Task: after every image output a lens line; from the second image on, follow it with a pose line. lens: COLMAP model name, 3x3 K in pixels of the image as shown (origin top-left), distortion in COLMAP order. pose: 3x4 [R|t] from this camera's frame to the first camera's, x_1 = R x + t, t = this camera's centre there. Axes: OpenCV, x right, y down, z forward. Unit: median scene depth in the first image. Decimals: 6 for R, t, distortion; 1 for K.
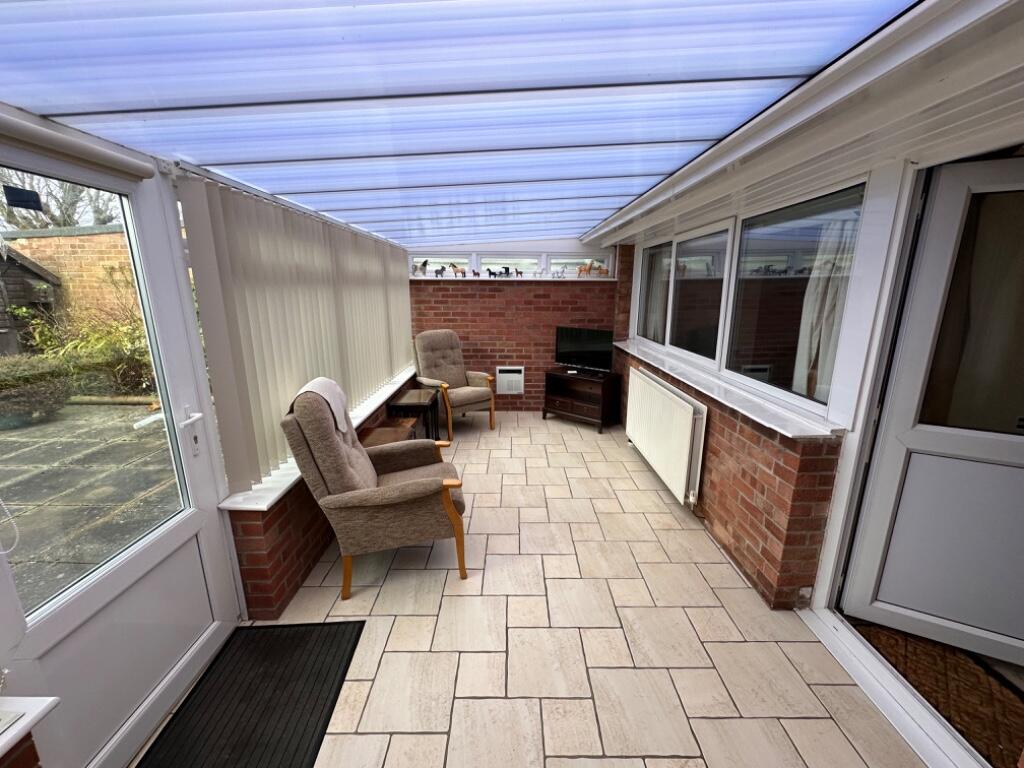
lens RADIAL K [[415.4, 0, 511.4], [0, 415.4, 382.3], [0, 0, 1]] dist [-0.002153, 0.000142]
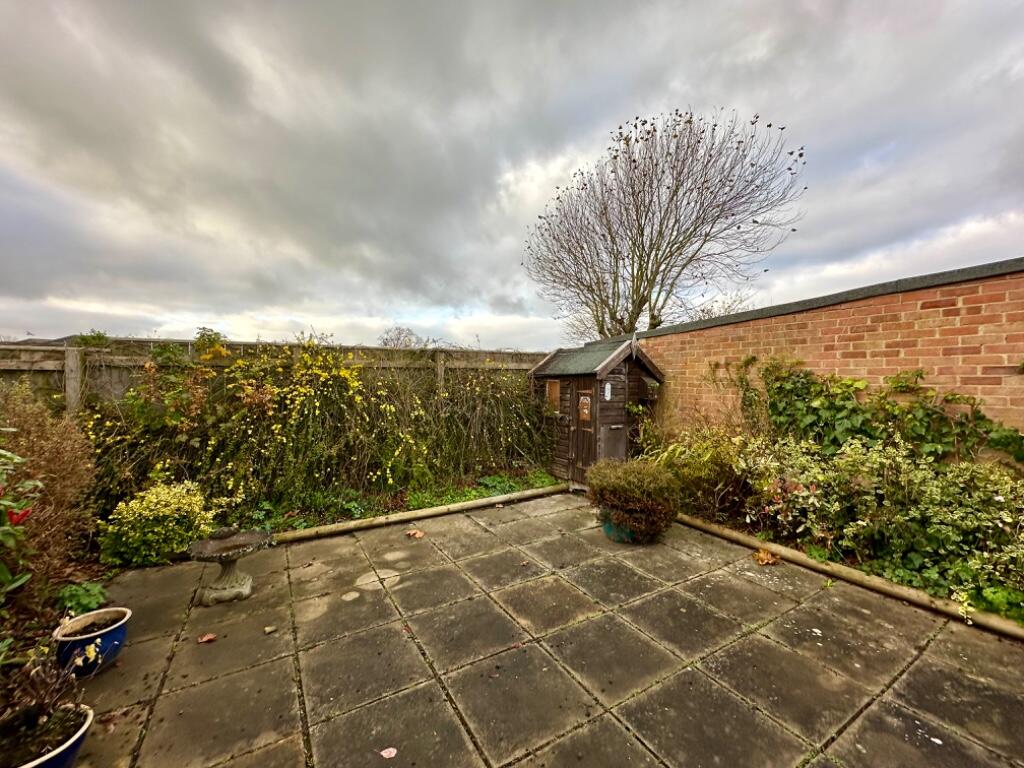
lens RADIAL K [[415.4, 0, 508.6], [0, 415.4, 383.2], [0, 0, 1]] dist [-0.002153, 0.000142]
pose [[0.512833, 0.017306, -0.858314, -0.478825], [-0.197037, 0.975480, -0.098059, -0.071766], [0.835571, 0.219407, 0.503668, 0.225743]]
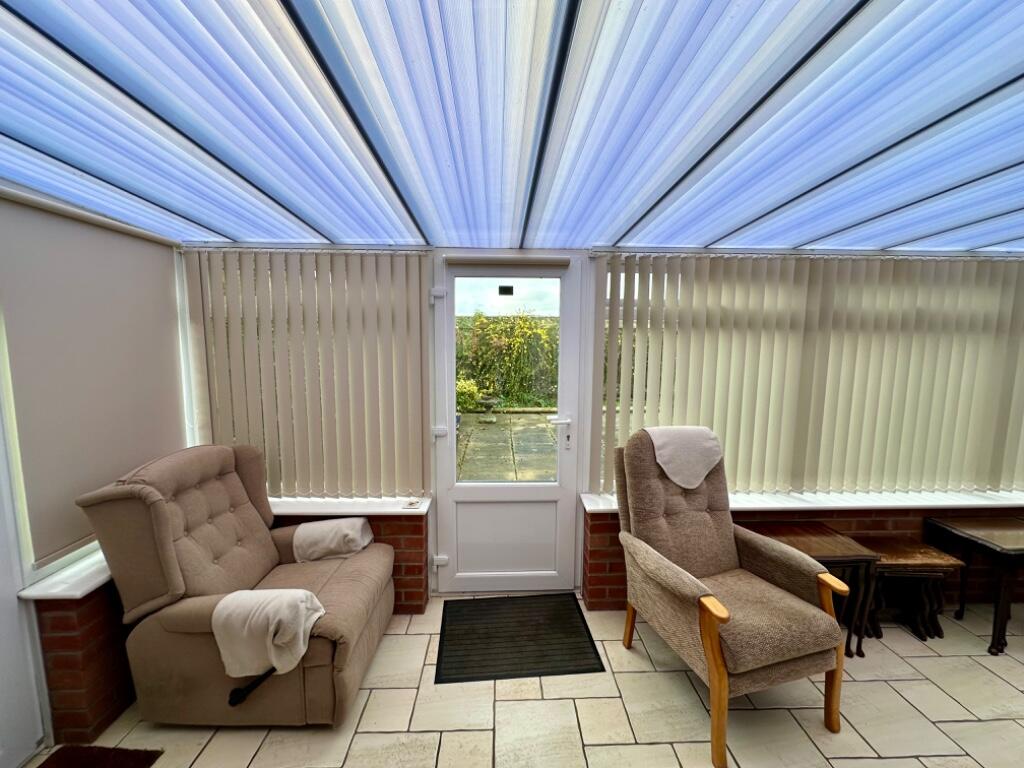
lens RADIAL K [[415.4, 0, 511.5], [0, 415.4, 387.4], [0, 0, 1]] dist [-0.002153, 0.000142]
pose [[0.027616, 0.113869, -0.993112, 0.204238], [-0.229959, 0.967569, 0.104546, -0.043083], [0.972808, 0.225488, 0.052905, 0.231743]]
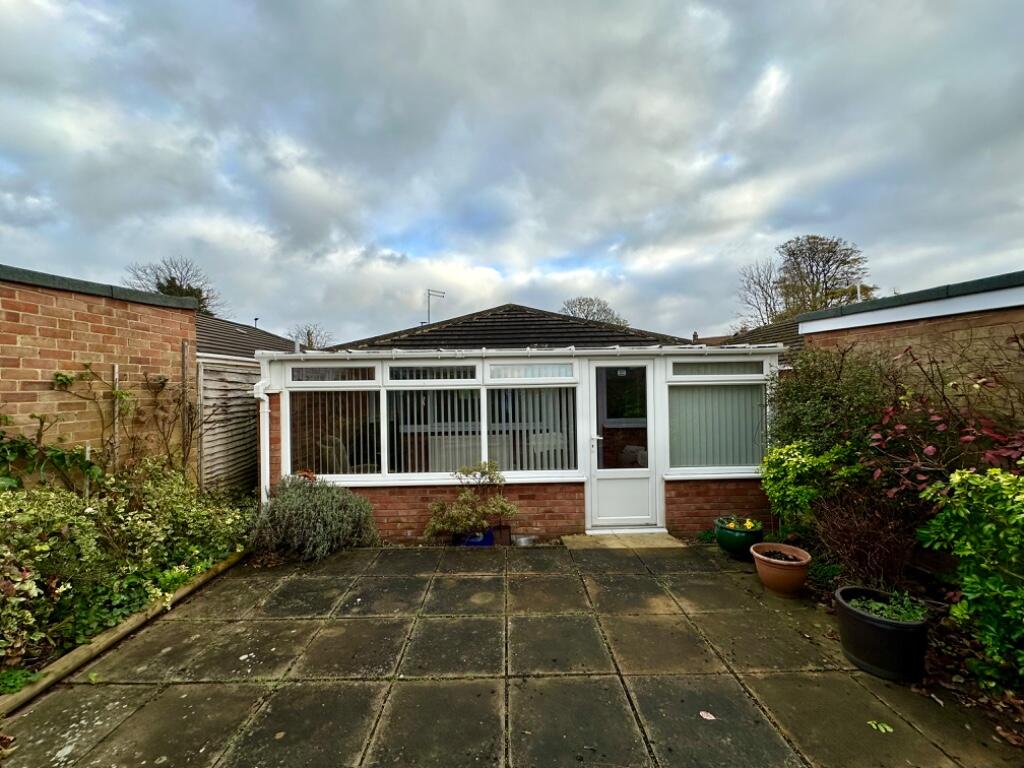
lens RADIAL K [[415.4, 0, 513.5], [0, 415.4, 380.0], [0, 0, 1]] dist [-0.002153, 0.000142]
pose [[-0.015041, 0.013586, 0.999795, -1.191160], [0.241346, 0.970392, -0.009556, -0.131511], [-0.970323, 0.241152, -0.017875, 0.483412]]
